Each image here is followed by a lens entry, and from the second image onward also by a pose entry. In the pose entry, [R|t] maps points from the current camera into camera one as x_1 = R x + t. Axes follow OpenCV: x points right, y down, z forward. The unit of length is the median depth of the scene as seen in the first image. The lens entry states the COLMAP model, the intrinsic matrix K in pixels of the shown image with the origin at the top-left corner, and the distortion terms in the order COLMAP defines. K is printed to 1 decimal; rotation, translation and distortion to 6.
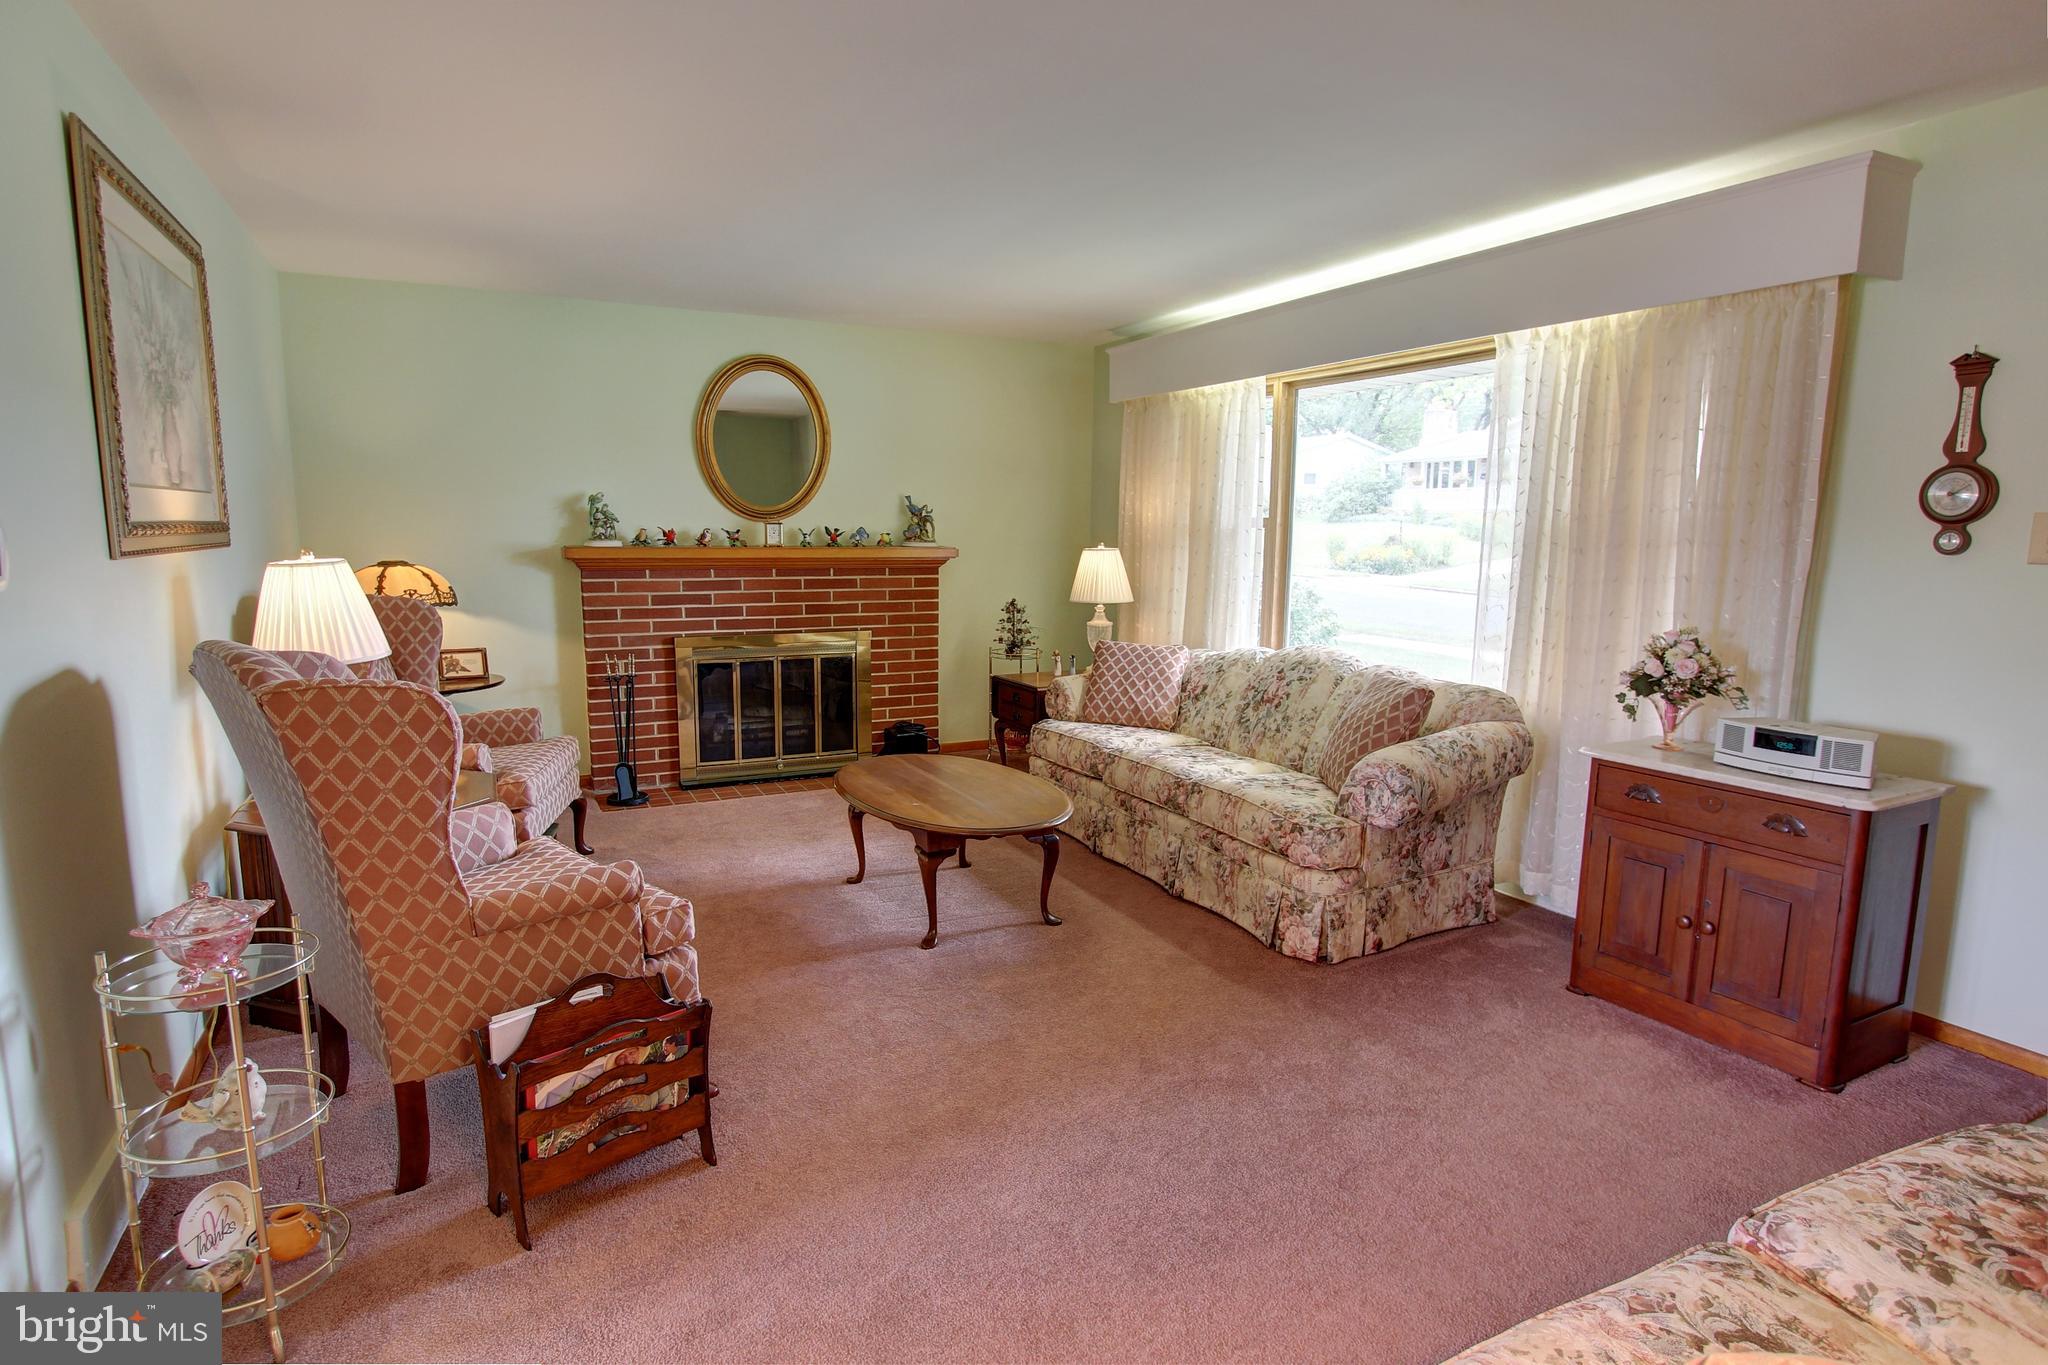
lens RADIAL K [[1066.4, 0, 1043.0], [0, 1066.4, 704.4], [0, 0, 1]] dist [-0.018318, 0.005193]
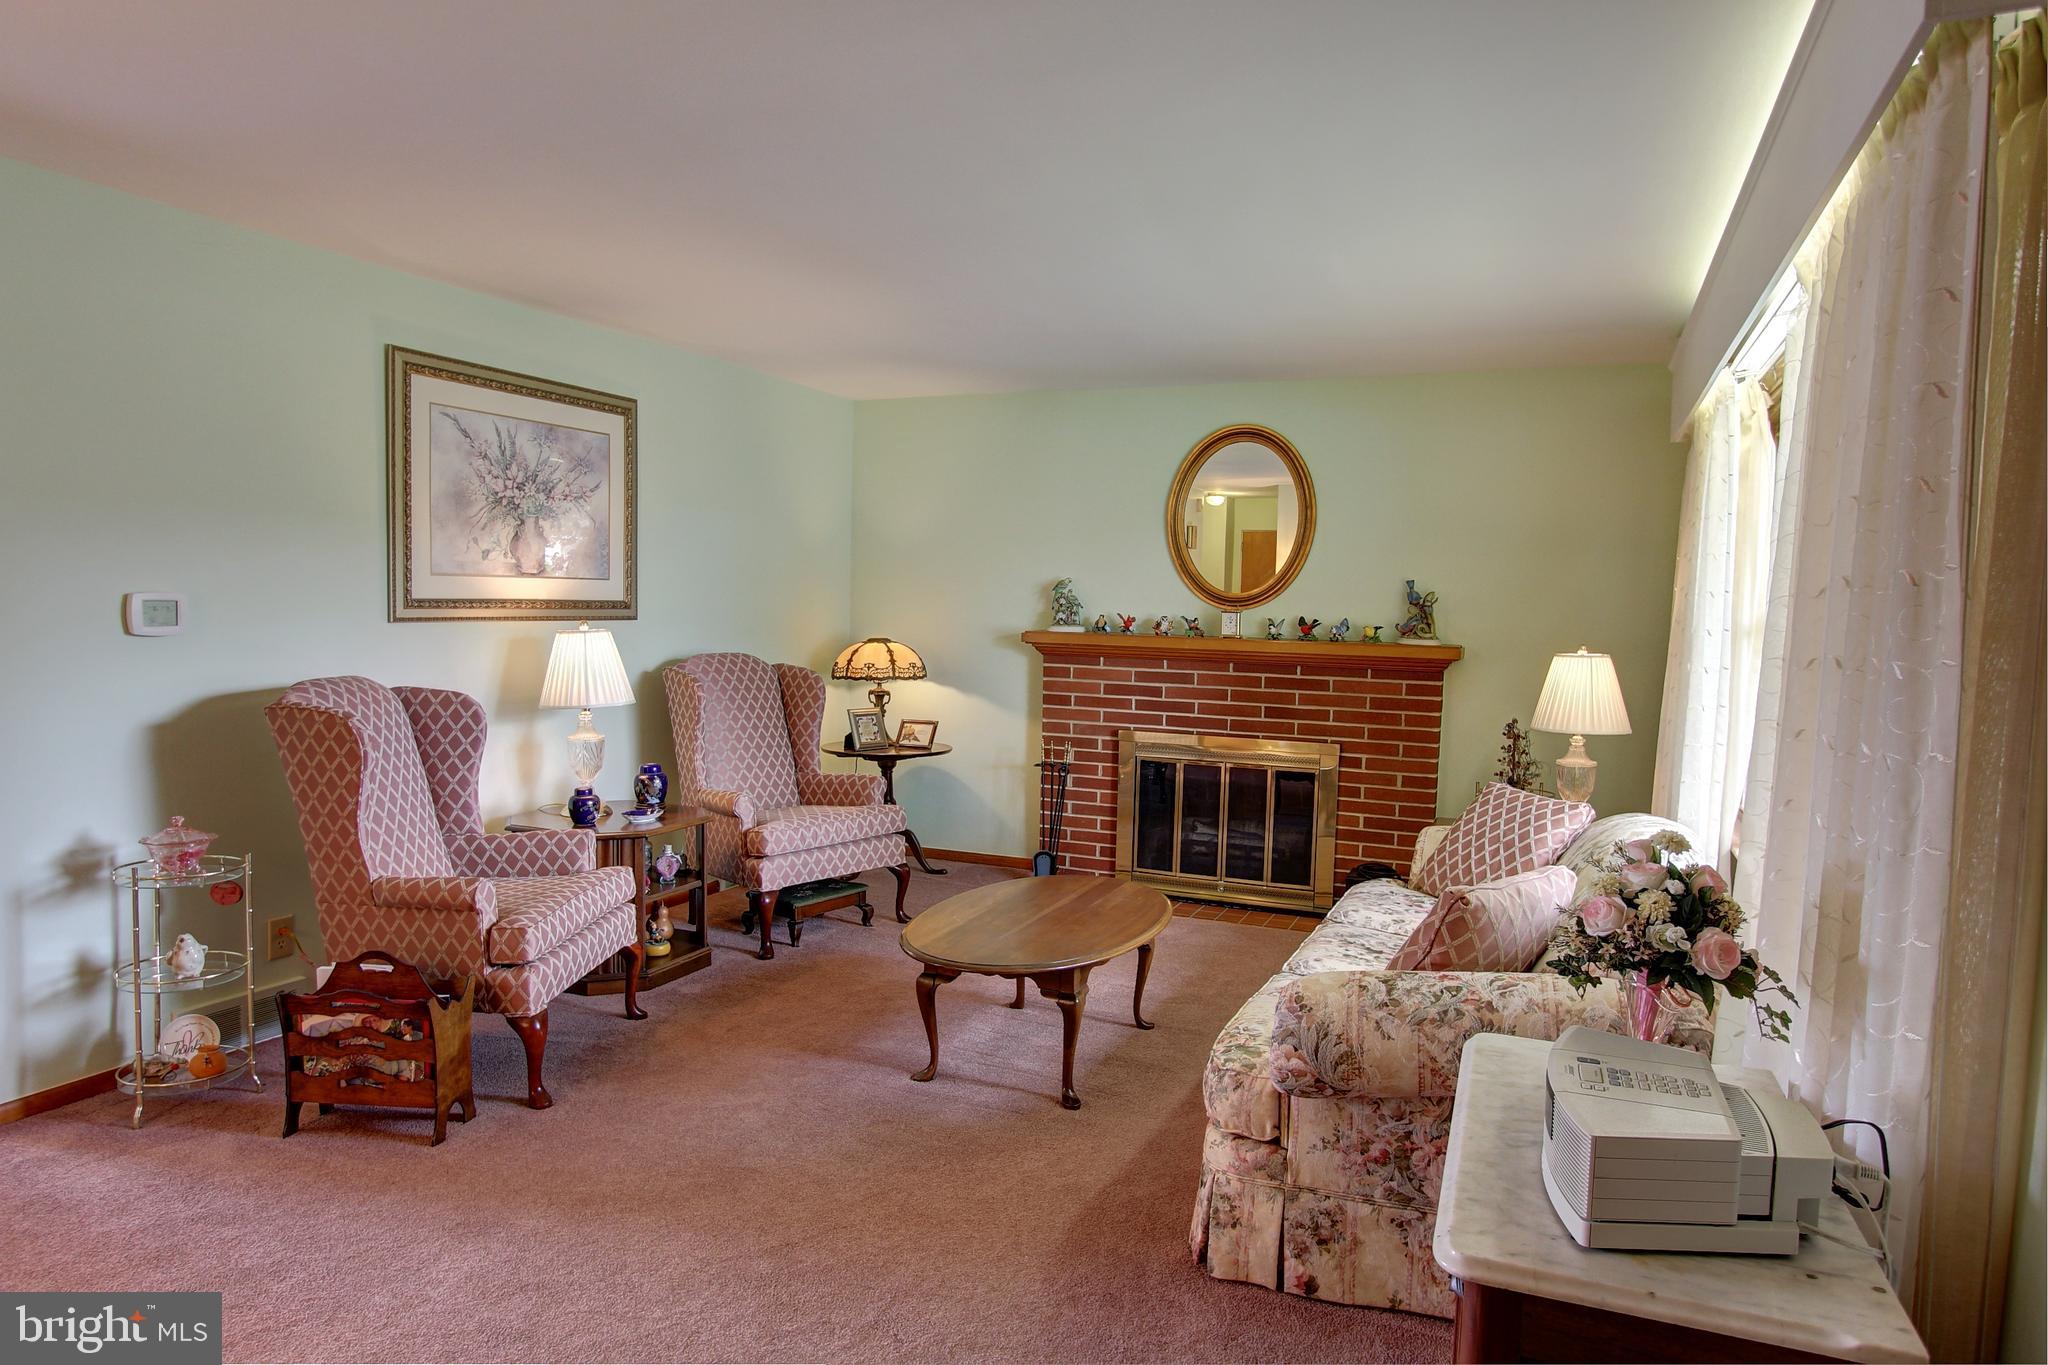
lens RADIAL K [[1266.3, 0, 1040.2], [0, 1266.3, 695.5], [0, 0, 1]] dist [-0.019030, 0.015578]
pose [[0.641004, 0.062390, -0.764998, 0.494564], [-0.142813, 0.988981, -0.039008, -0.041603], [0.754134, 0.134256, 0.642851, 0.237078]]
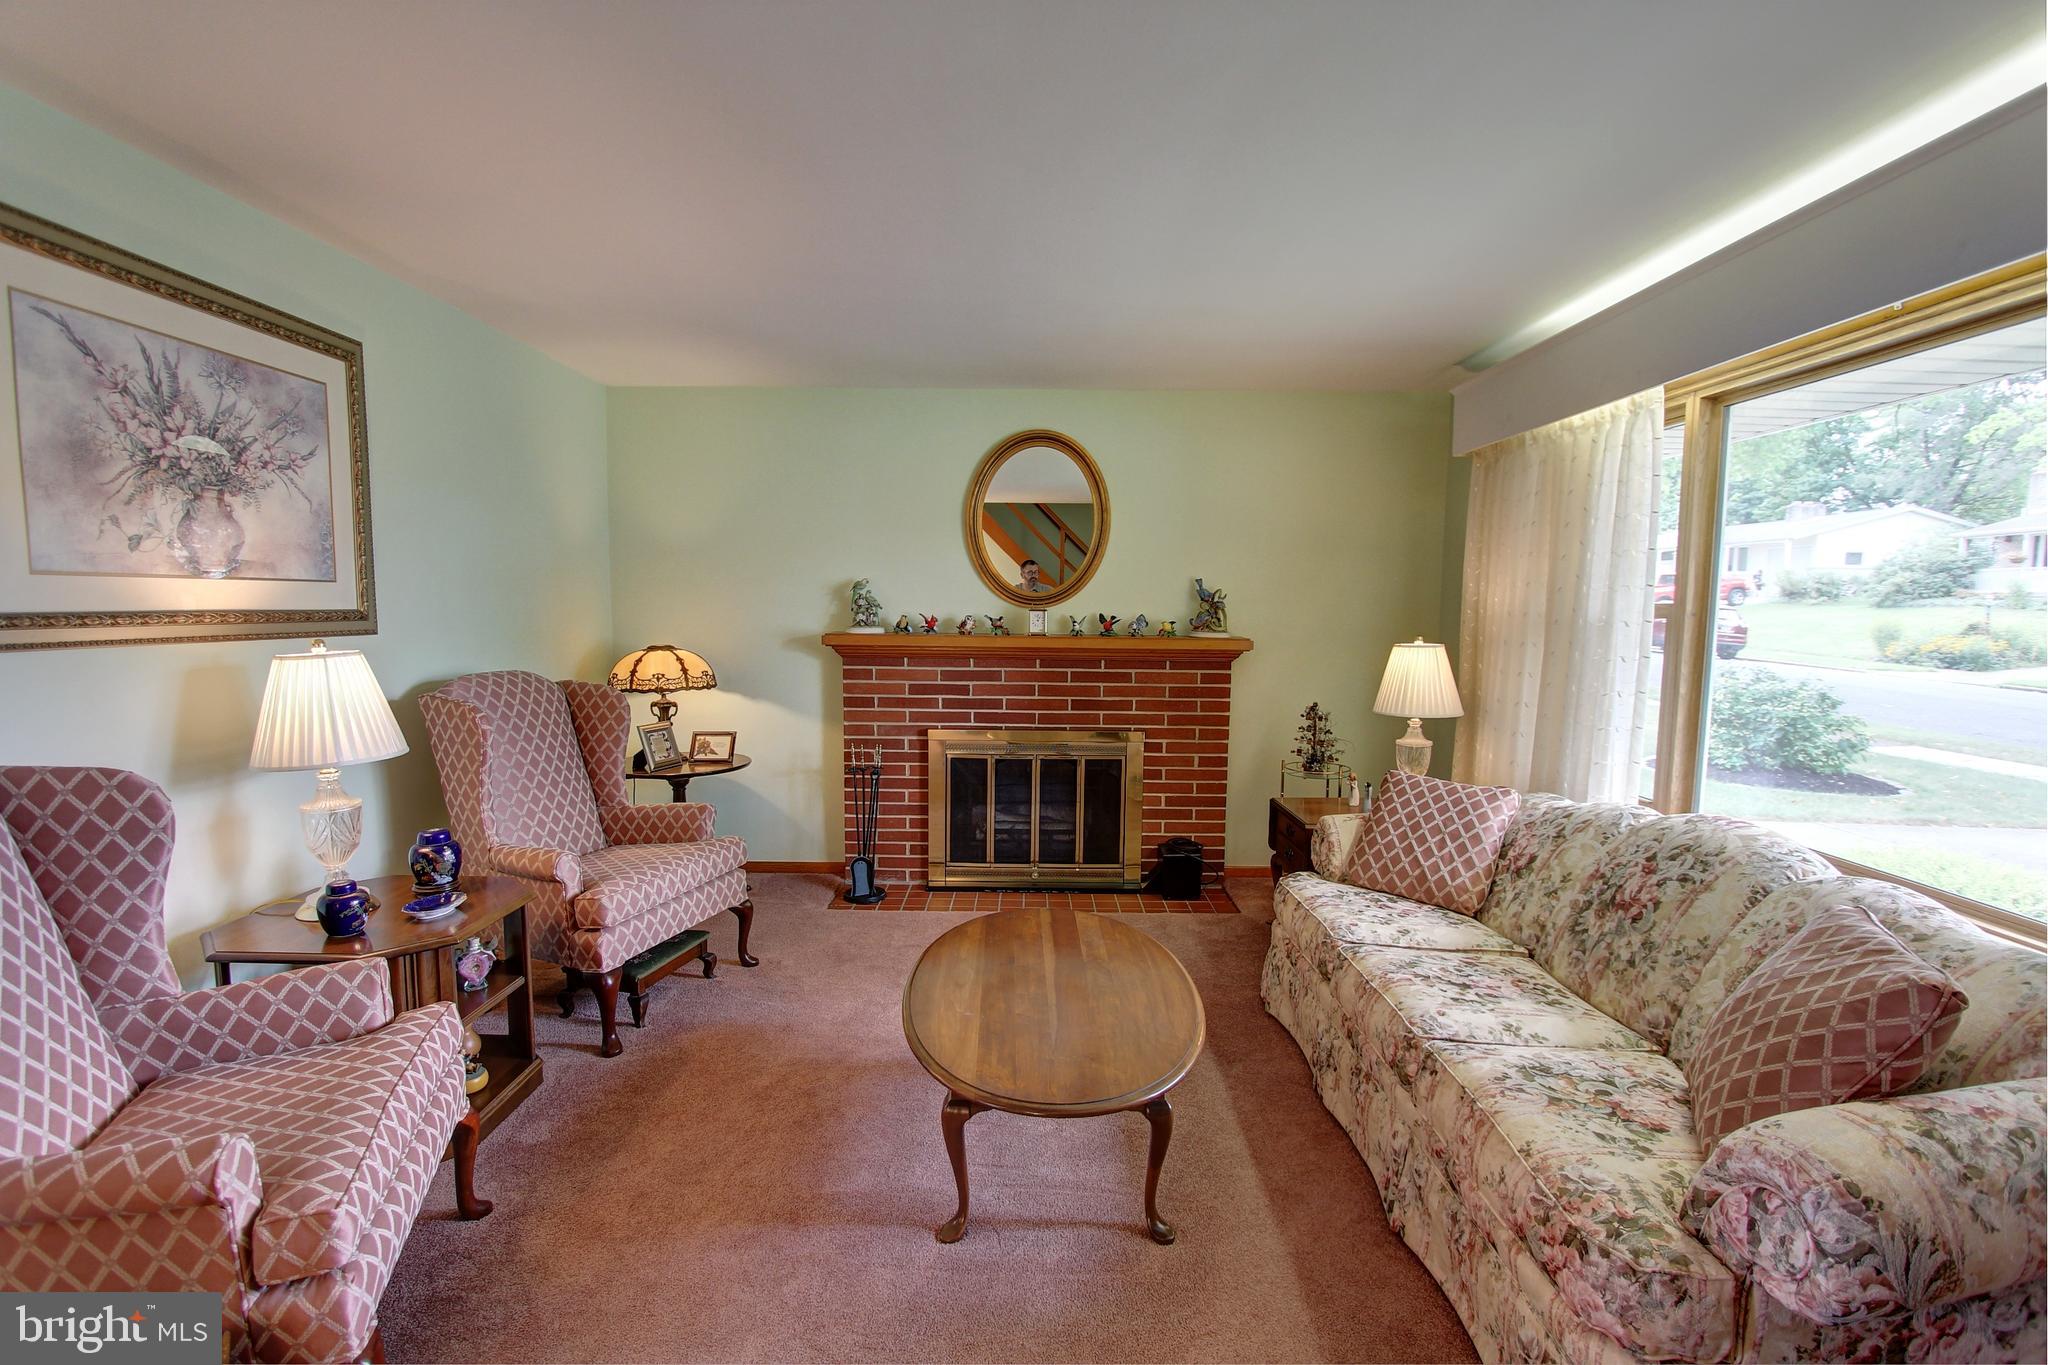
lens RADIAL K [[939.8, 0, 1033.8], [0, 939.8, 698.0], [0, 0, 1]] dist [-0.018119, 0.002823]
pose [[0.886635, 0.043303, -0.460439, 0.130669], [-0.076575, 0.995610, -0.053819, -0.056014], [0.456087, 0.082976, 0.886058, 0.316320]]
